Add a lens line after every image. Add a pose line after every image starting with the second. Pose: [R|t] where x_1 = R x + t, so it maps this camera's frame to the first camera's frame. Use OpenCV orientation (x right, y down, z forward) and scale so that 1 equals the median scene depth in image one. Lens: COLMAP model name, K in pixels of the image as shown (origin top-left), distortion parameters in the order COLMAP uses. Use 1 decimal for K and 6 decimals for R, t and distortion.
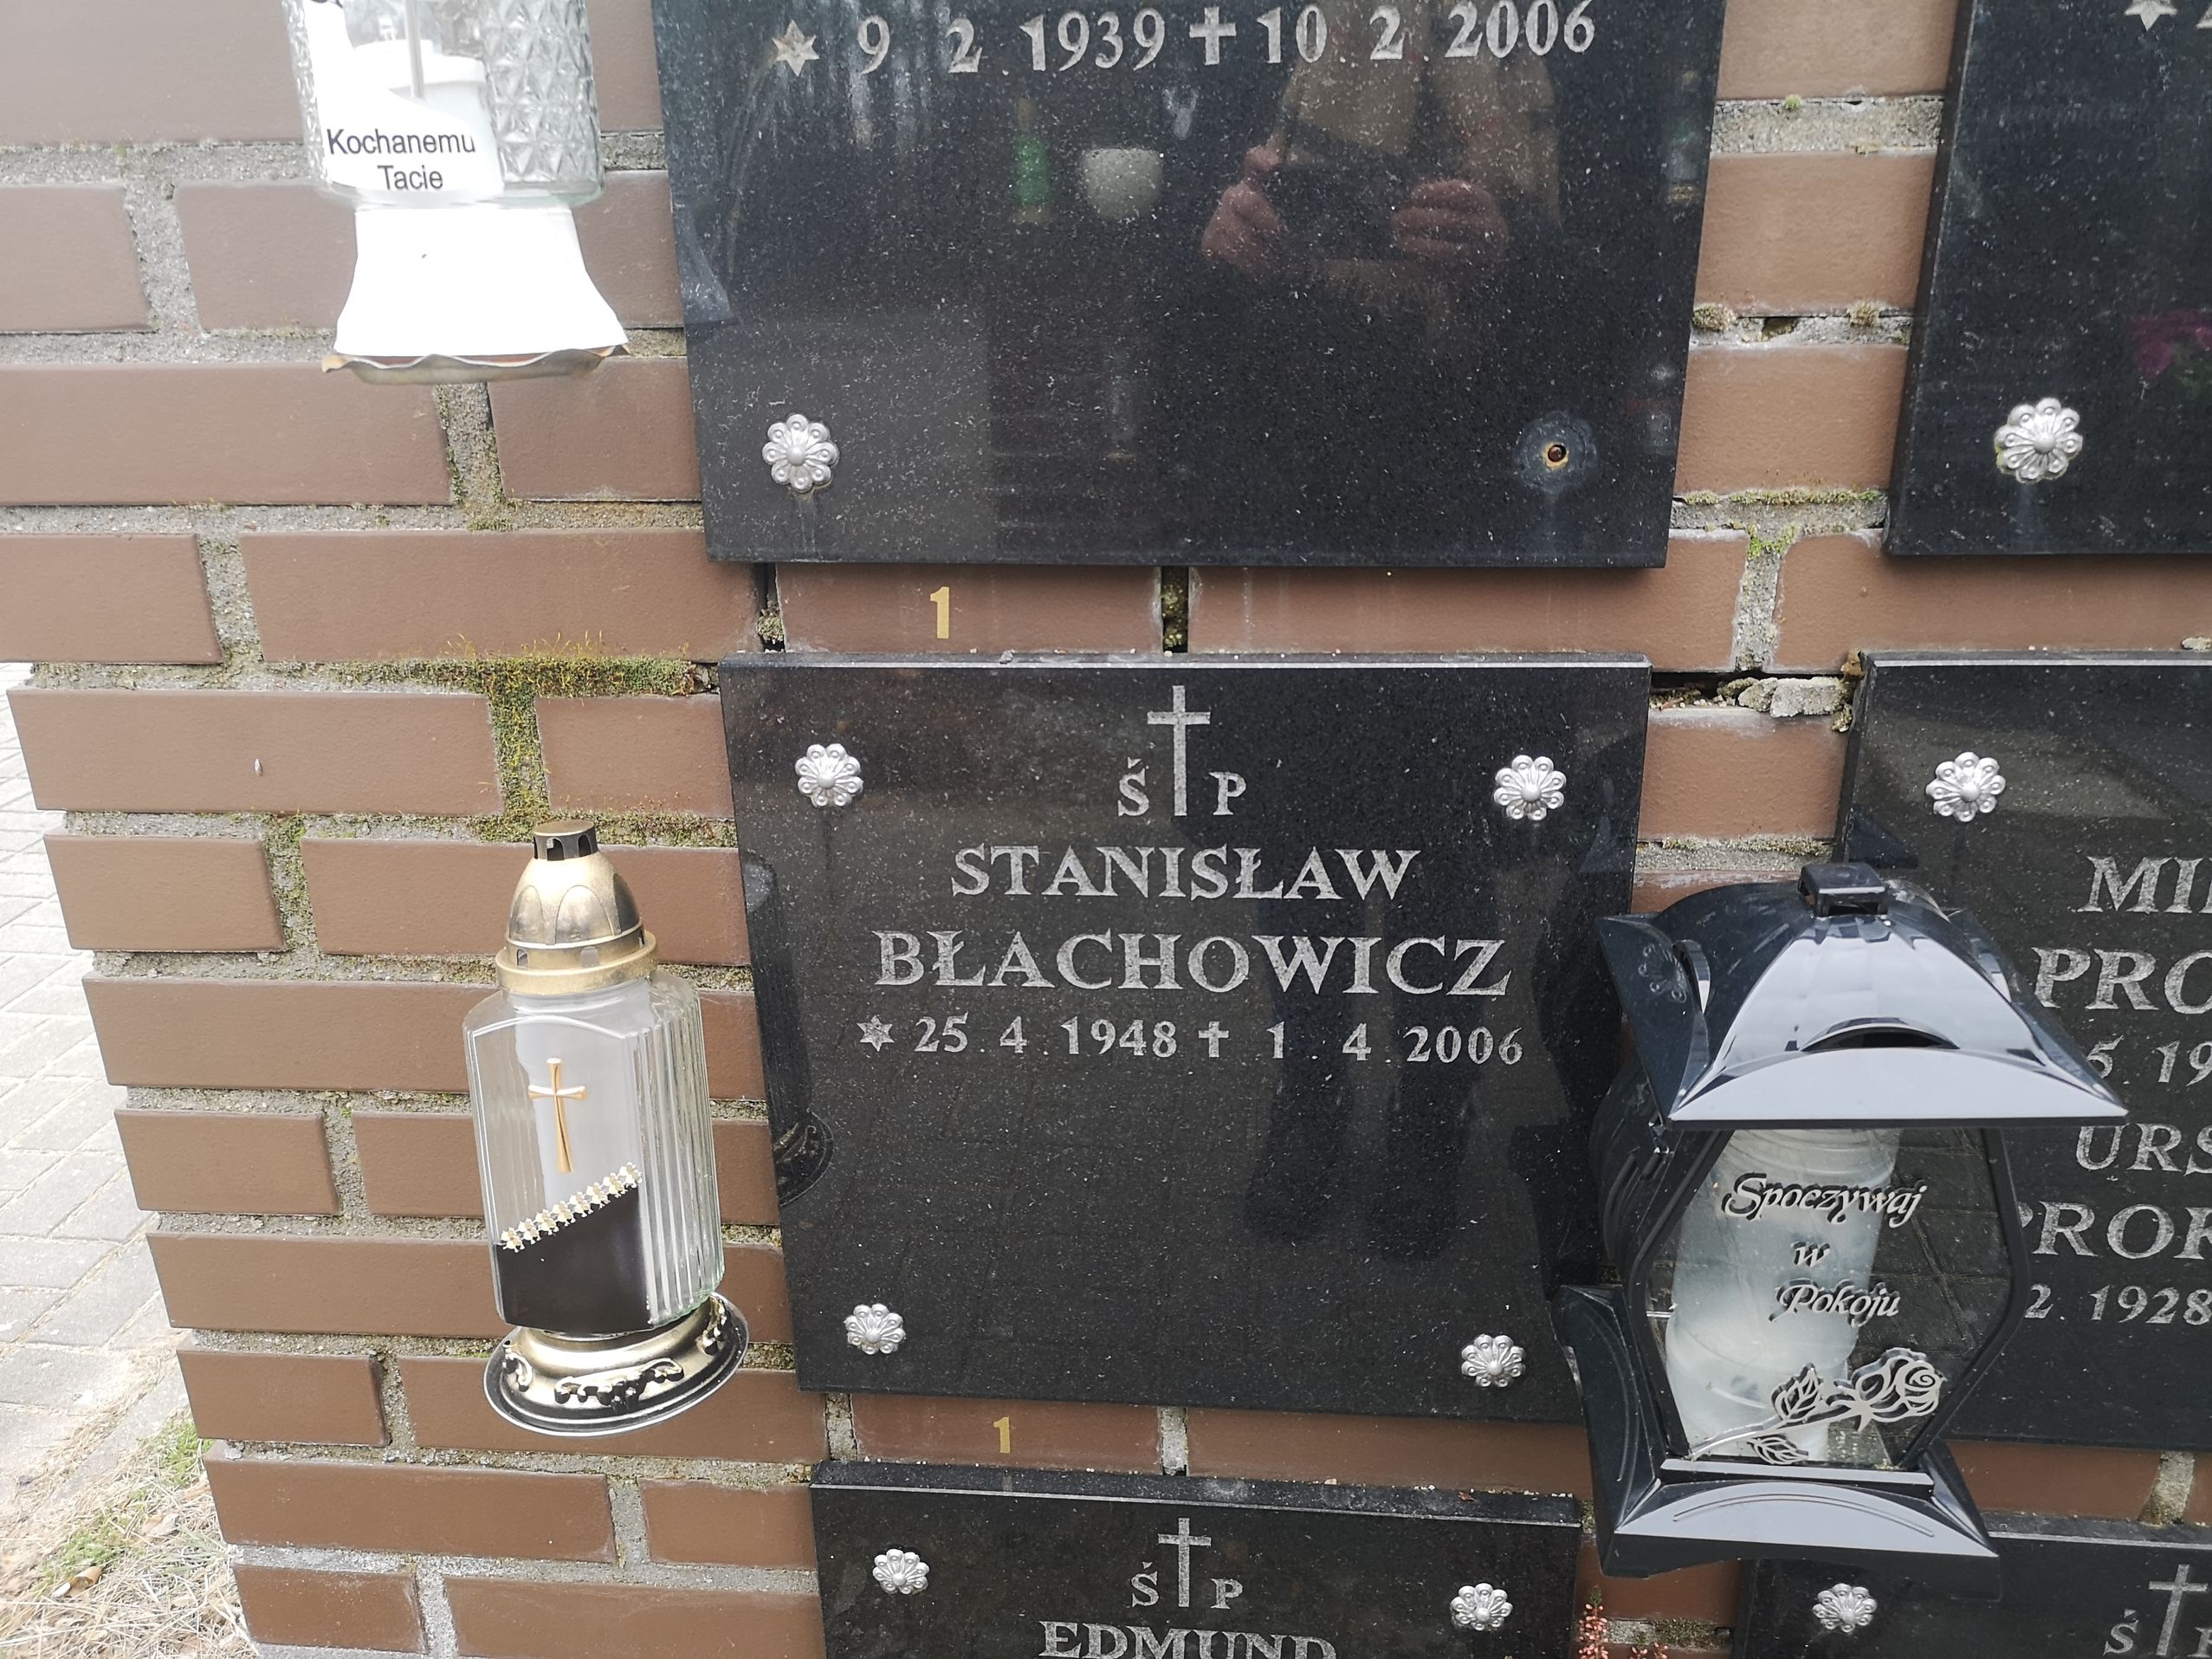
lens RADIAL K [[1665.9, 0, 1127.4], [0, 1665.9, 859.3], [0, 0, 1]] dist [0.048088, -0.046049]
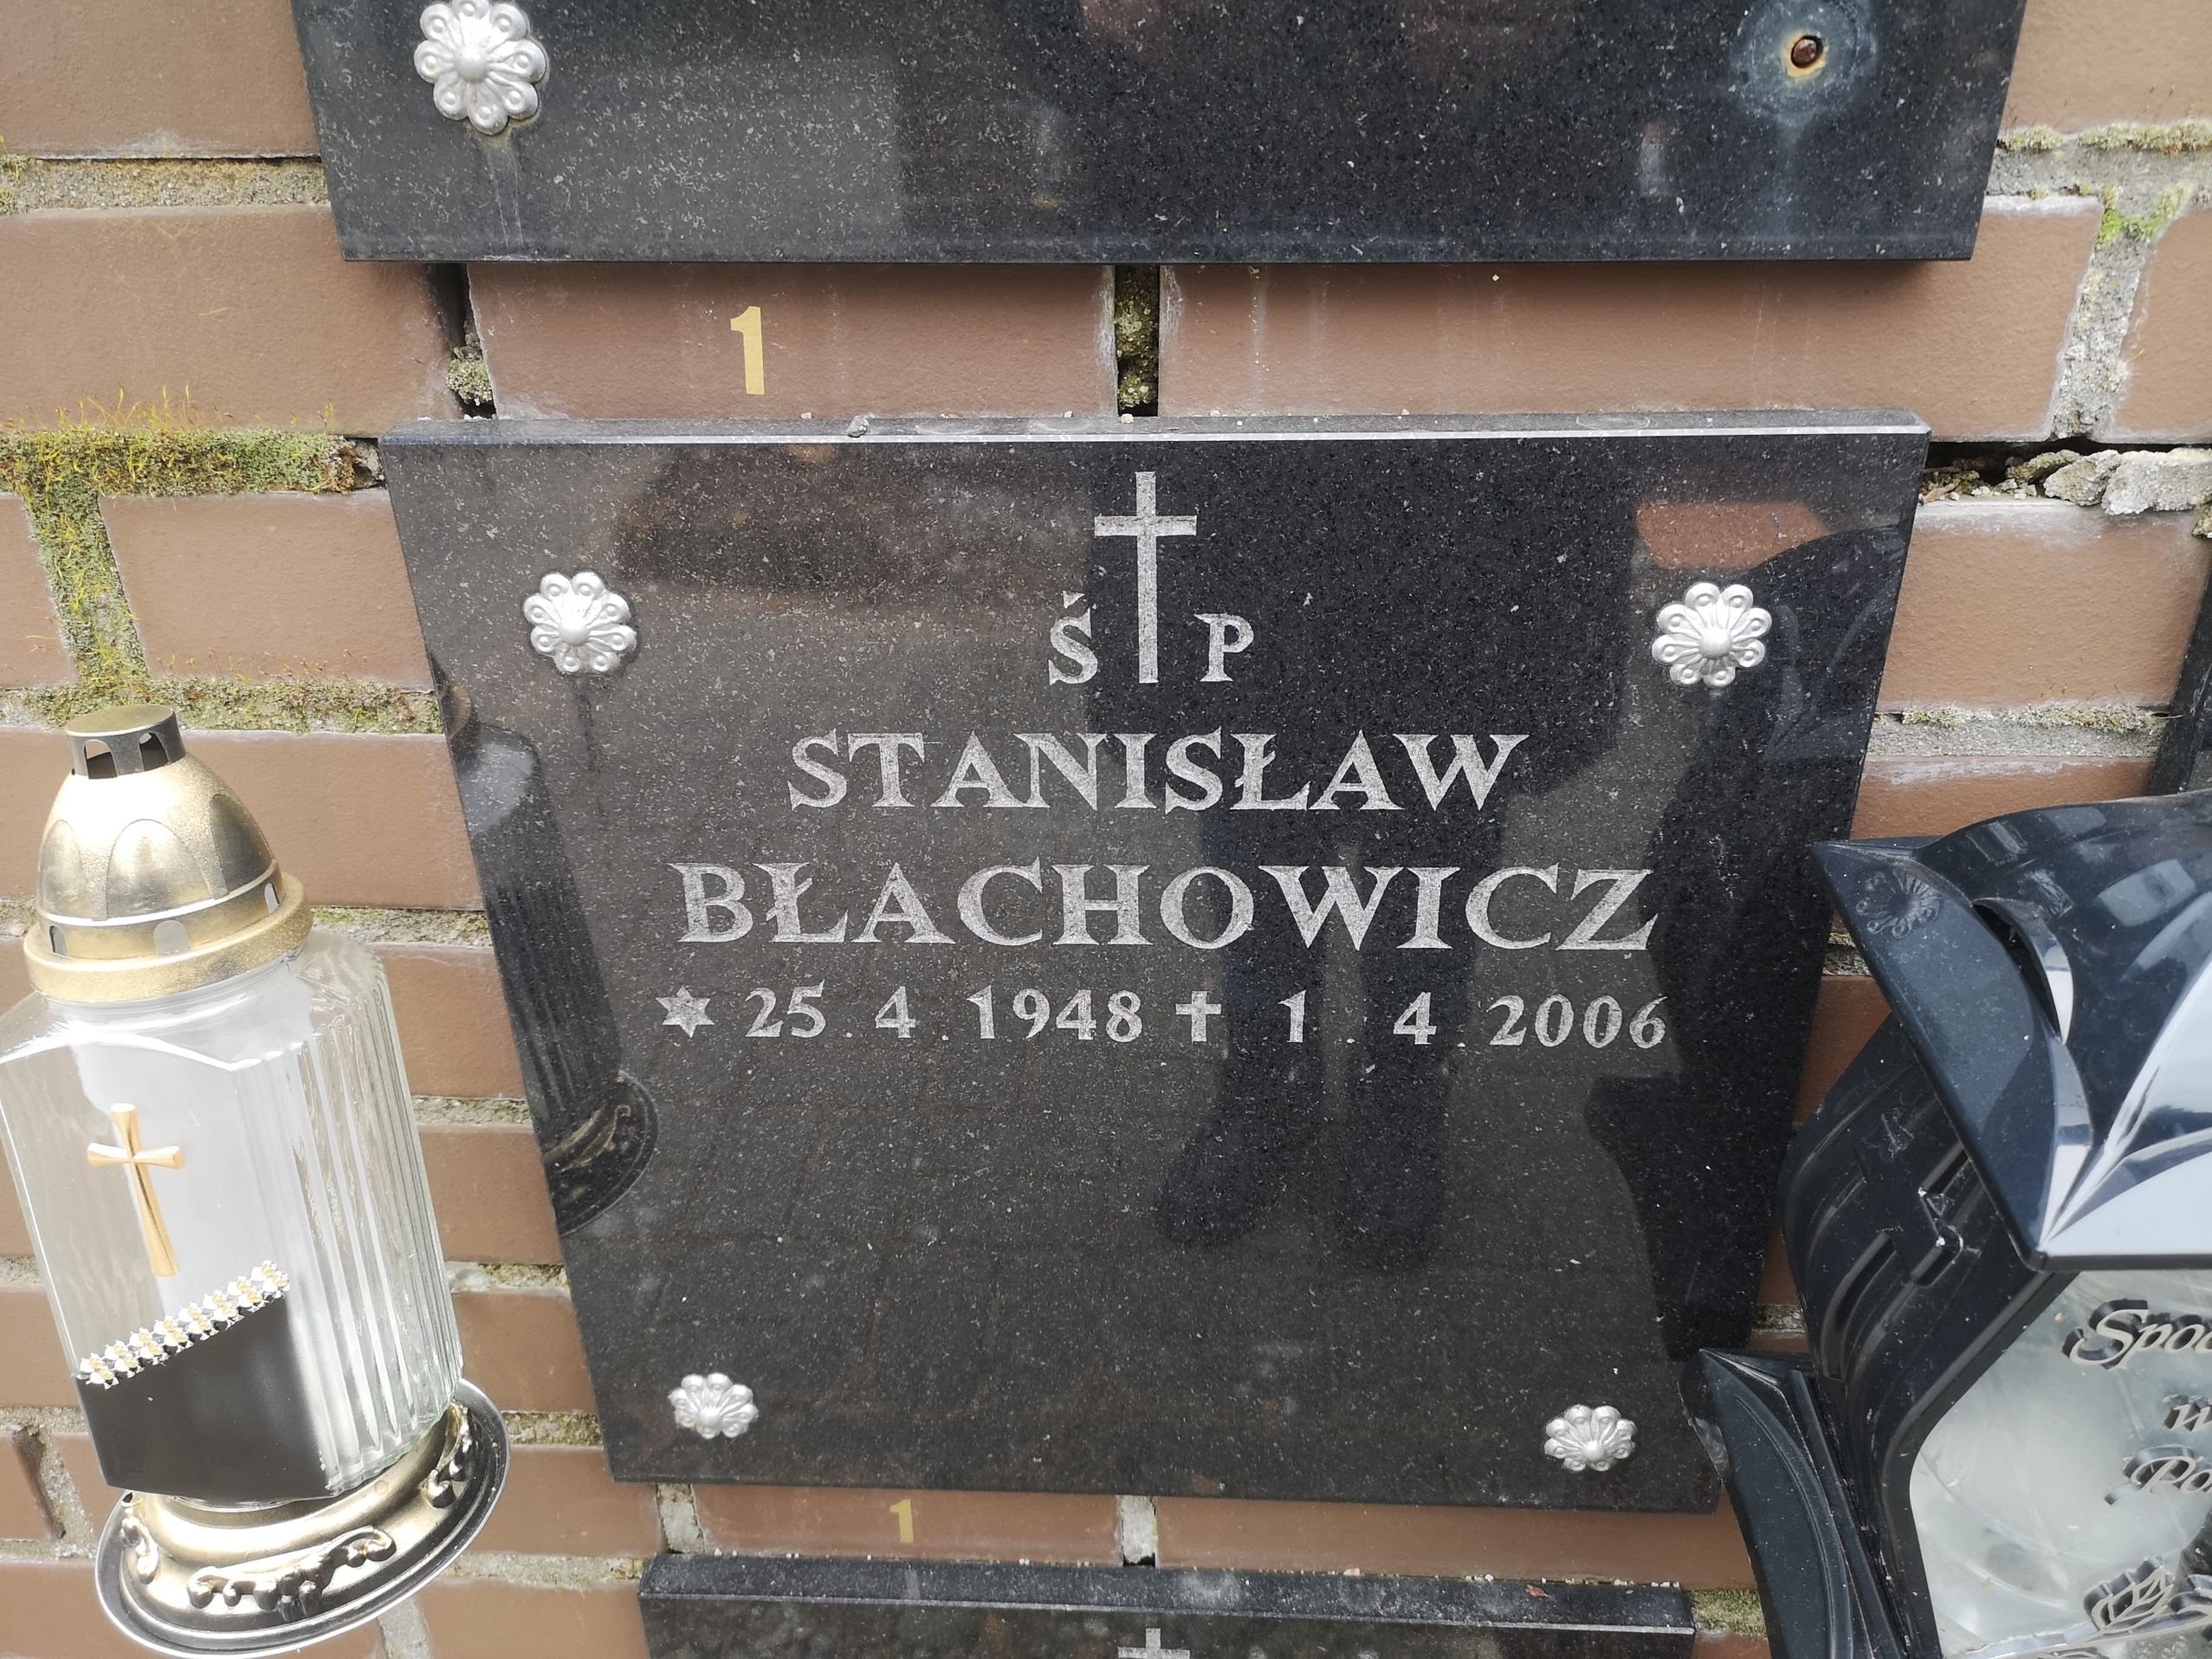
lens RADIAL K [[1665.9, 0, 1117.7], [0, 1665.9, 834.3], [0, 0, 1]] dist [0.048088, -0.046049]
pose [[0.999372, -0.014403, 0.032366, -0.000715], [0.010688, 0.993632, 0.112163, -0.039705], [-0.033775, -0.111746, 0.993163, 0.366015]]
